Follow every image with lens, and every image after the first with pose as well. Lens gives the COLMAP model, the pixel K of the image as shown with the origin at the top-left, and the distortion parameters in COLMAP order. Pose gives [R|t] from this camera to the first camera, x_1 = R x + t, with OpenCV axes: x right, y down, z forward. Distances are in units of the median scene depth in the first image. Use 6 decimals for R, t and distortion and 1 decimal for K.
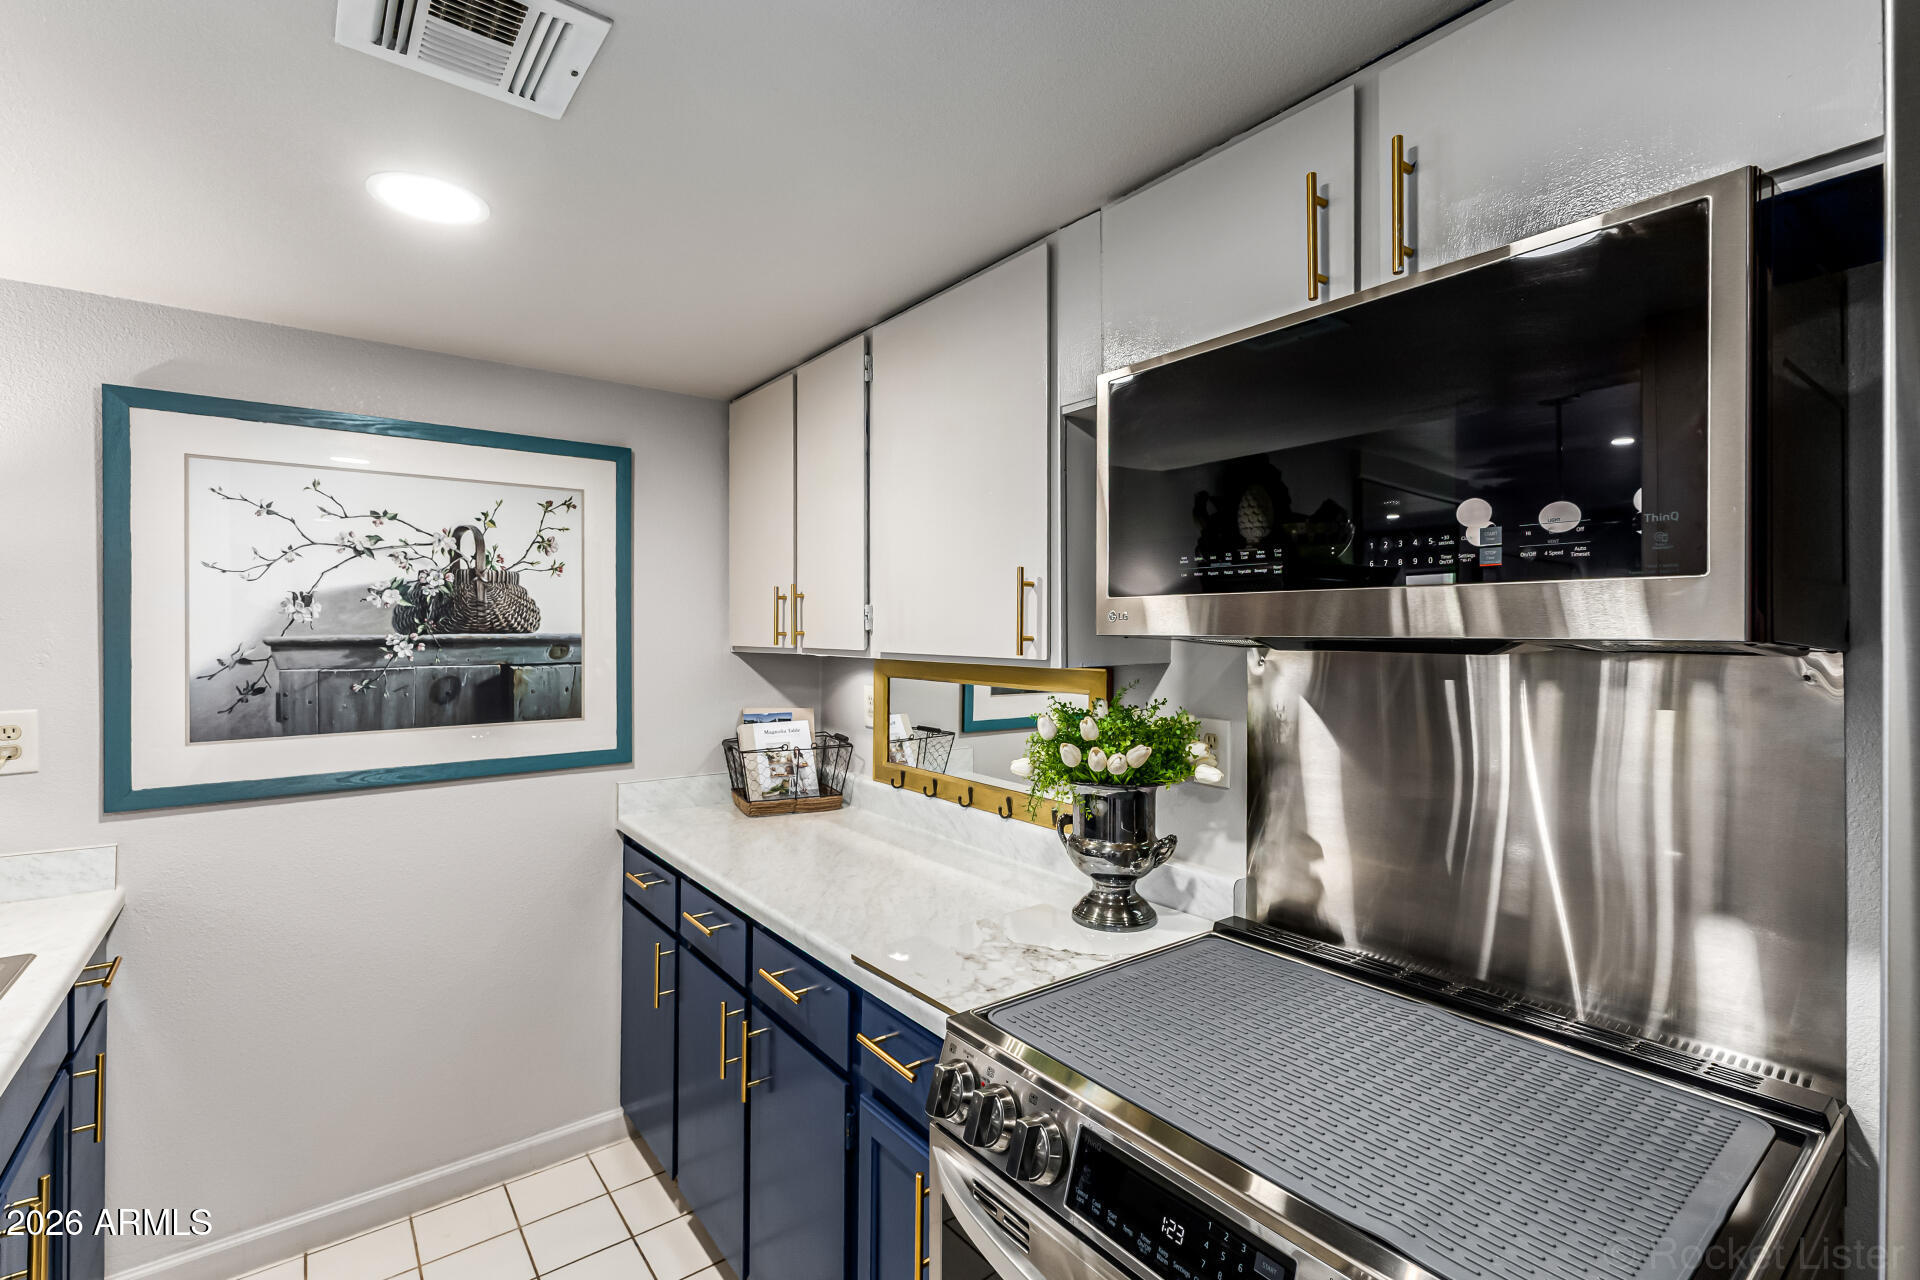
lens RADIAL K [[860.5, 0, 963.4], [0, 860.5, 625.3], [0, 0, 1]] dist [0.003791, 0.000284]
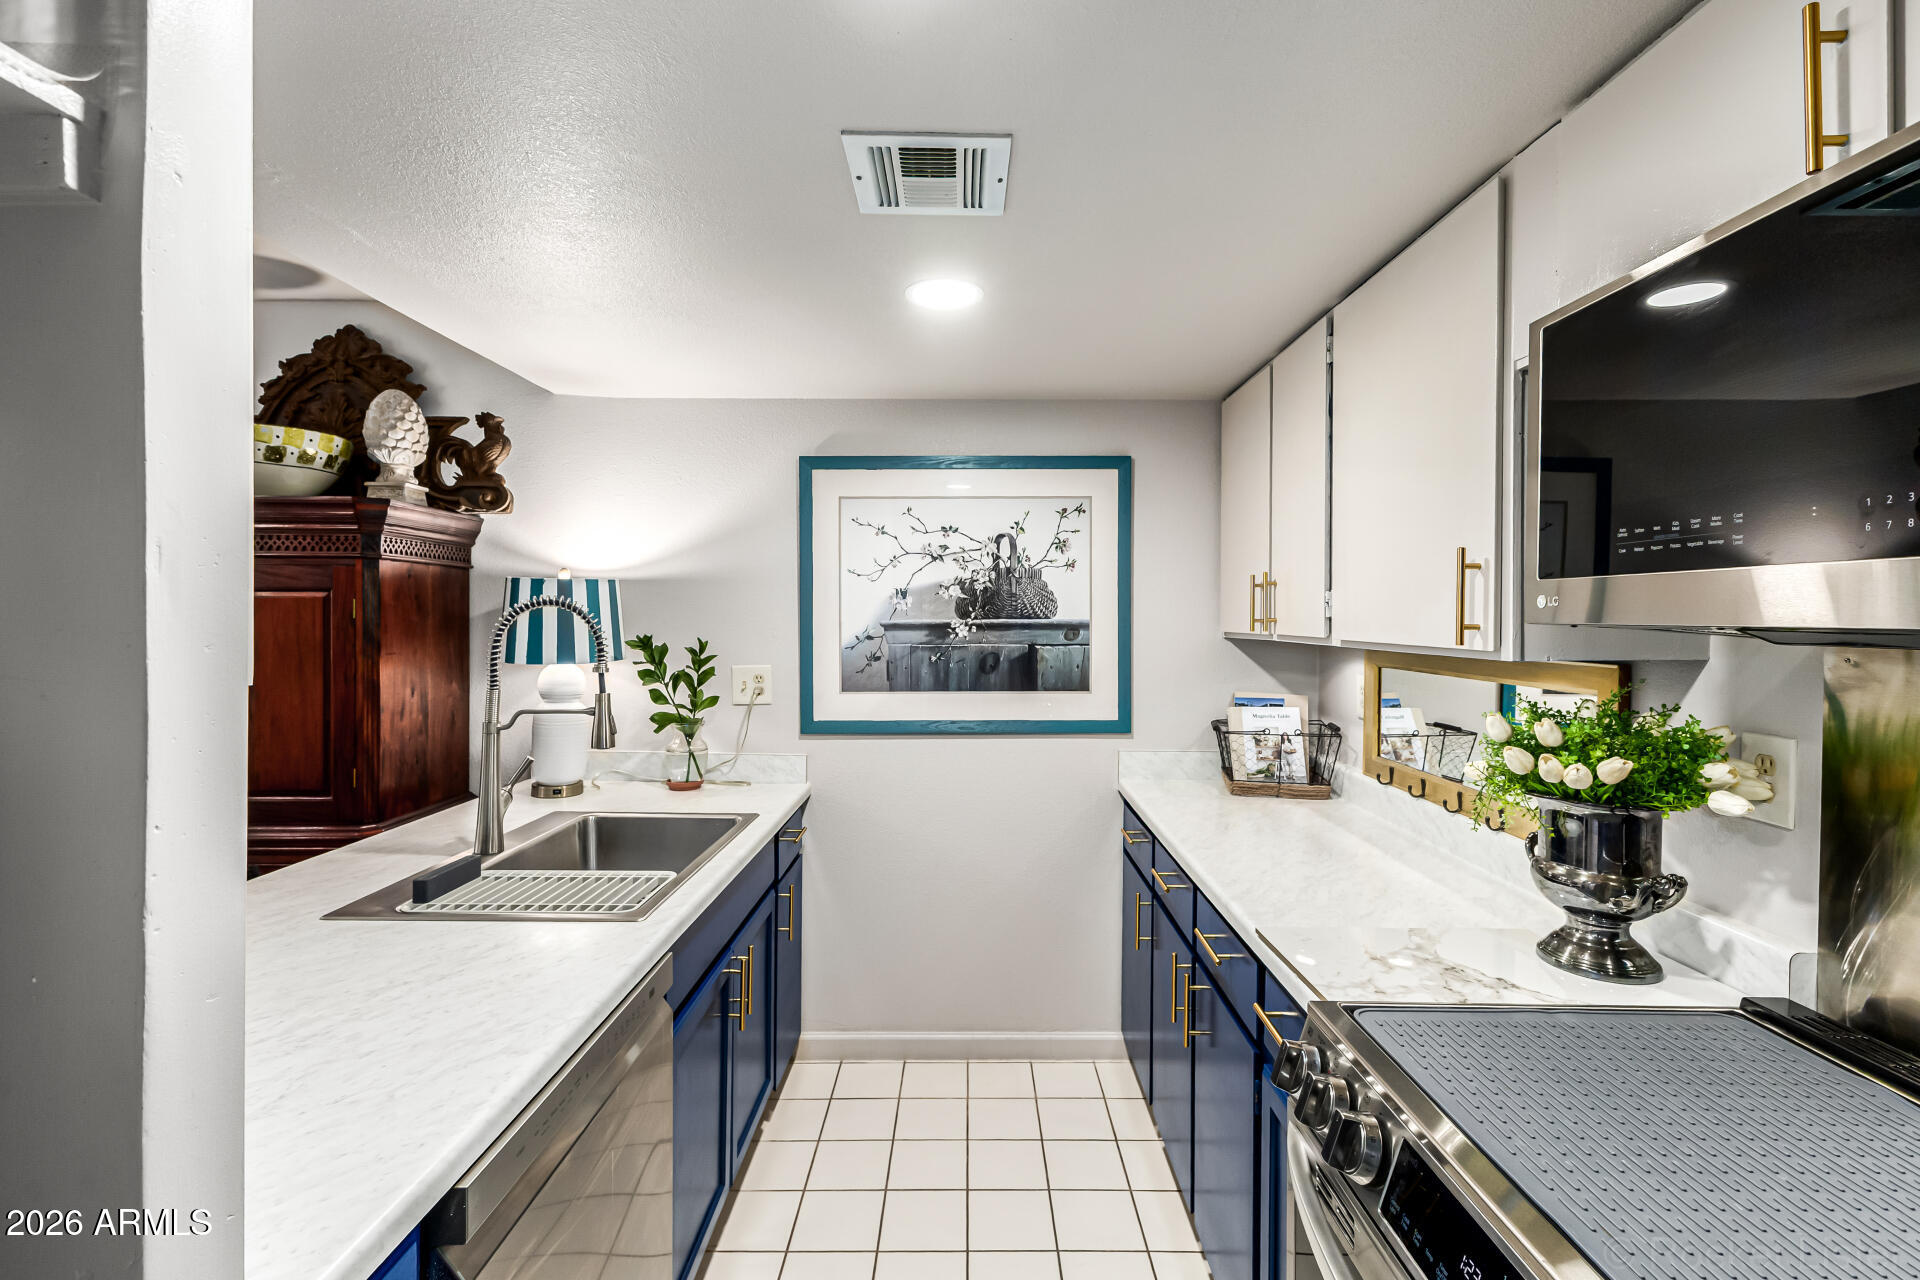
lens RADIAL K [[843.0, 0, 966.5], [0, 843.0, 621.1], [0, 0, 1]] dist [-0.001212, -0.000311]
pose [[0.791660, 0.005636, -0.610936, 0.142814], [0.000918, 0.999945, 0.010415, -0.000161], [0.610962, -0.008806, 0.791611, -0.012262]]
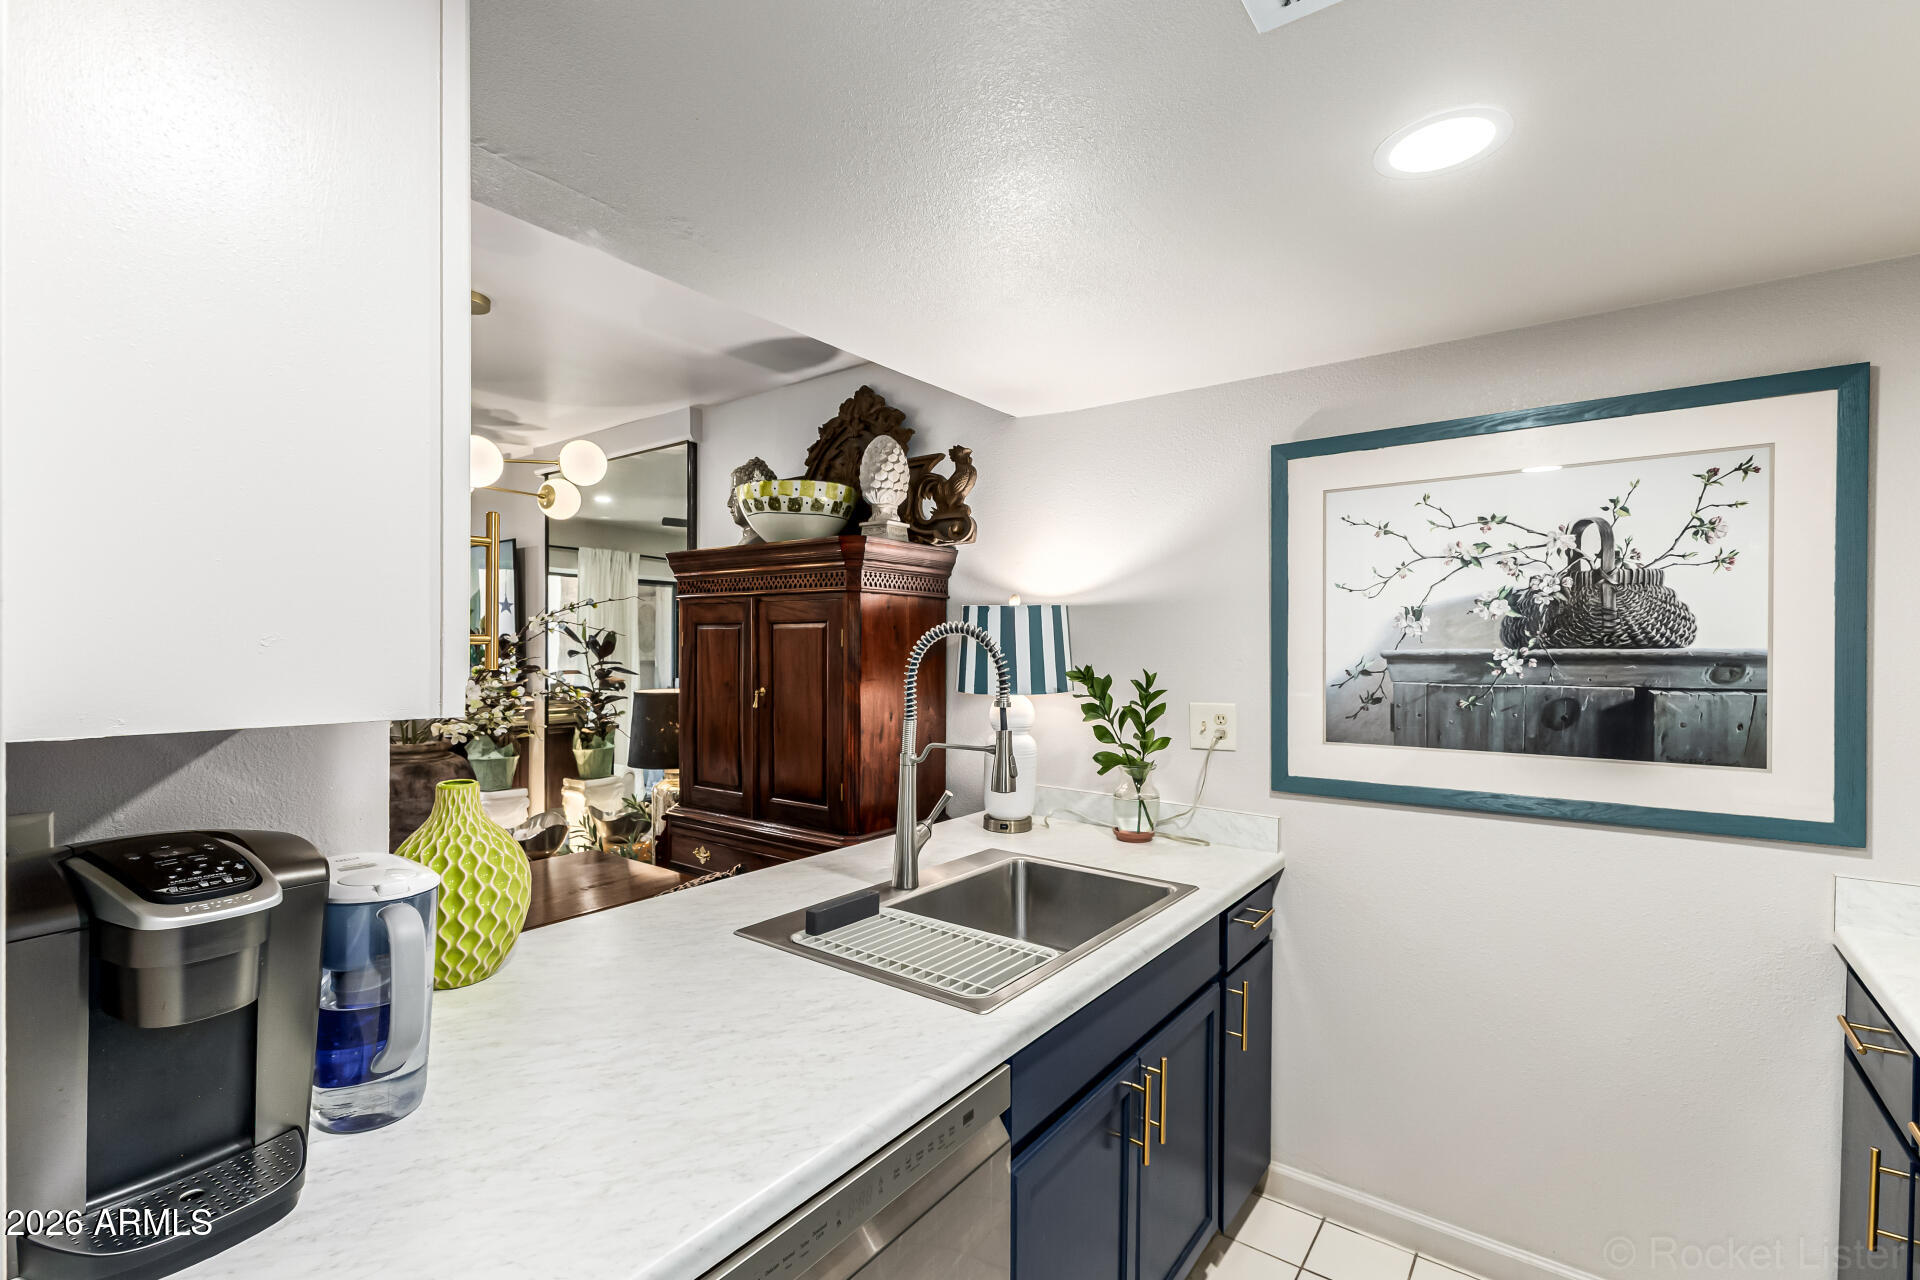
lens RADIAL K [[851.1, 0, 952.6], [0, 851.1, 652.4], [0, 0, 1]] dist [0.004098, 0.000235]
pose [[0.267897, 0.009913, -0.963397, 0.056546], [0.004495, 0.999923, 0.011539, 0.001571], [0.963437, -0.007422, 0.267832, 0.198163]]
